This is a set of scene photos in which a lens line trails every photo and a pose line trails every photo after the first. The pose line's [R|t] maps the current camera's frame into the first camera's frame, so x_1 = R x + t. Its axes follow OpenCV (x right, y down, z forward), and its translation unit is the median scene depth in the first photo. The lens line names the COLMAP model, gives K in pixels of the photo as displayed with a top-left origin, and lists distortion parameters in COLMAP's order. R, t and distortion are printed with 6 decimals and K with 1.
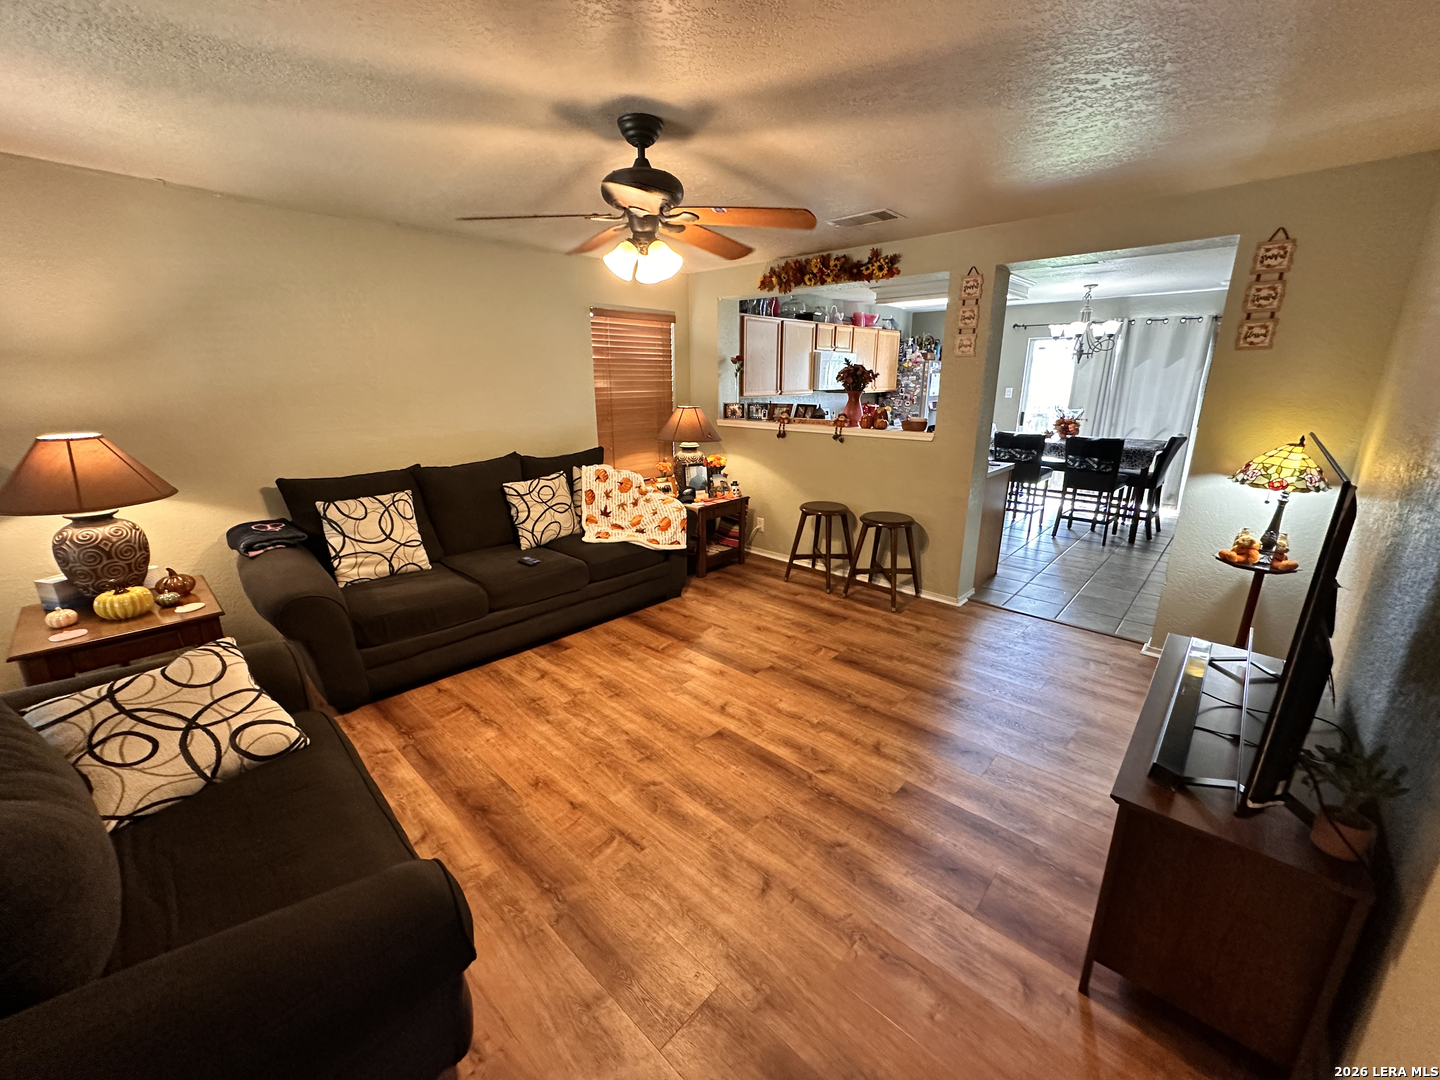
lens RADIAL K [[568.9, 0, 722.6], [0, 568.9, 548.8], [0, 0, 1]] dist [0.000030, 0.000049]
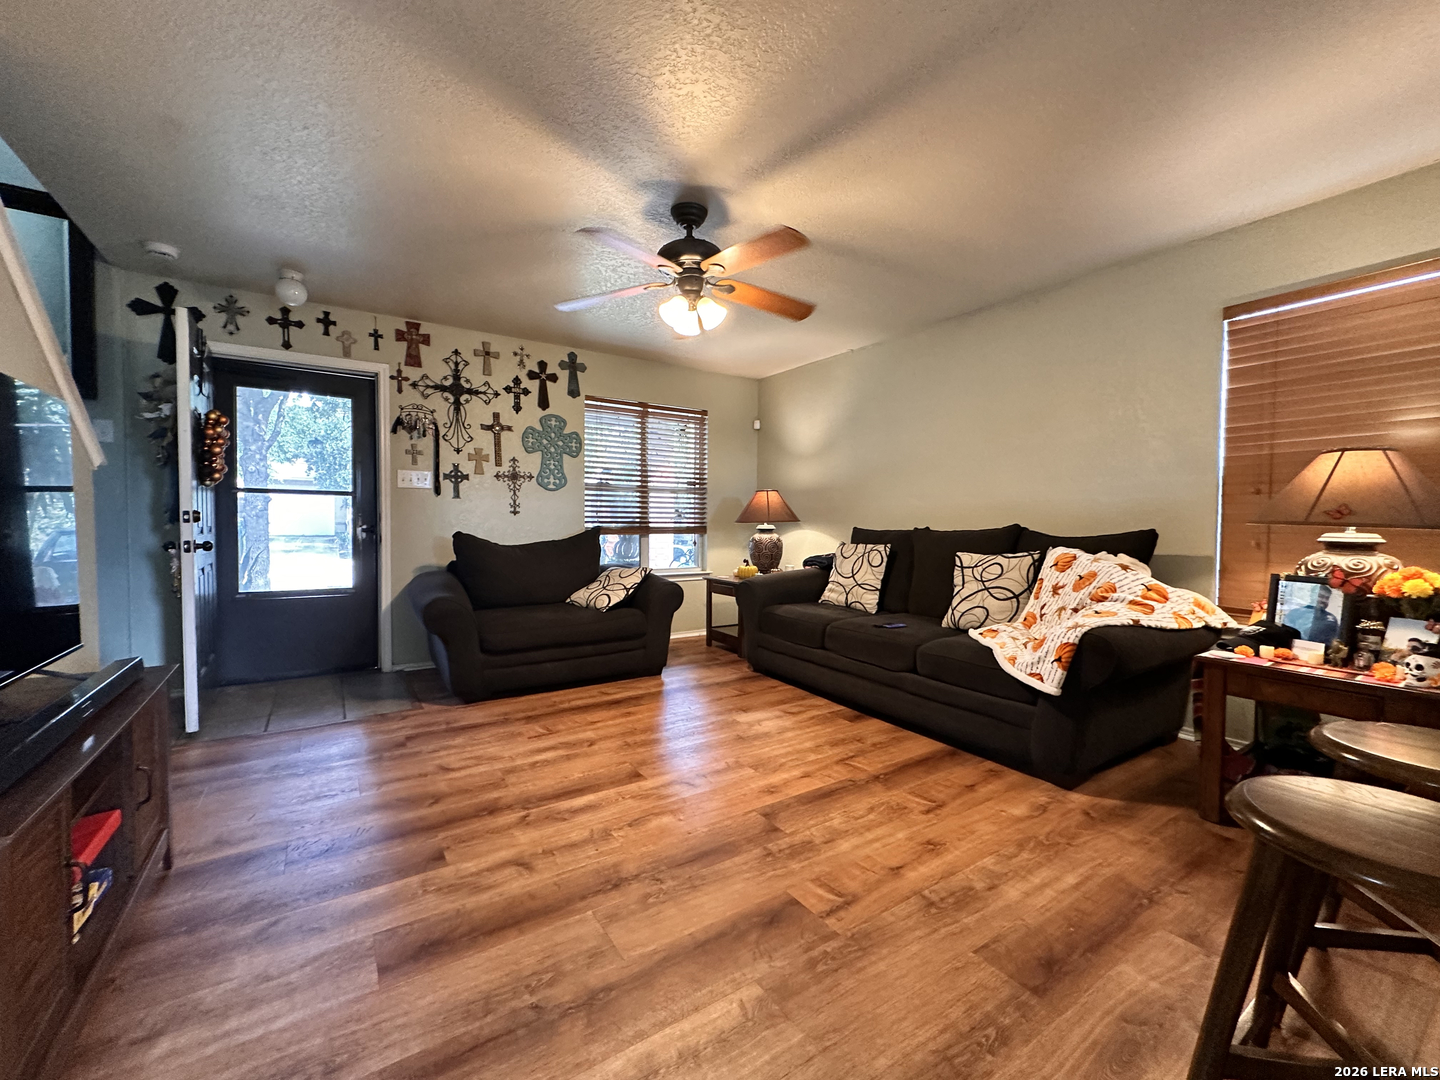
lens RADIAL K [[592.8, 0, 720.0], [0, 592.8, 540.0], [0, 0, 1]] dist [0.000763, 0.000044]
pose [[-0.236445, 0.027849, -0.971246, 0.710575], [-0.285006, 0.953633, 0.096727, -0.134794], [0.928905, 0.299682, -0.217545, 0.982891]]
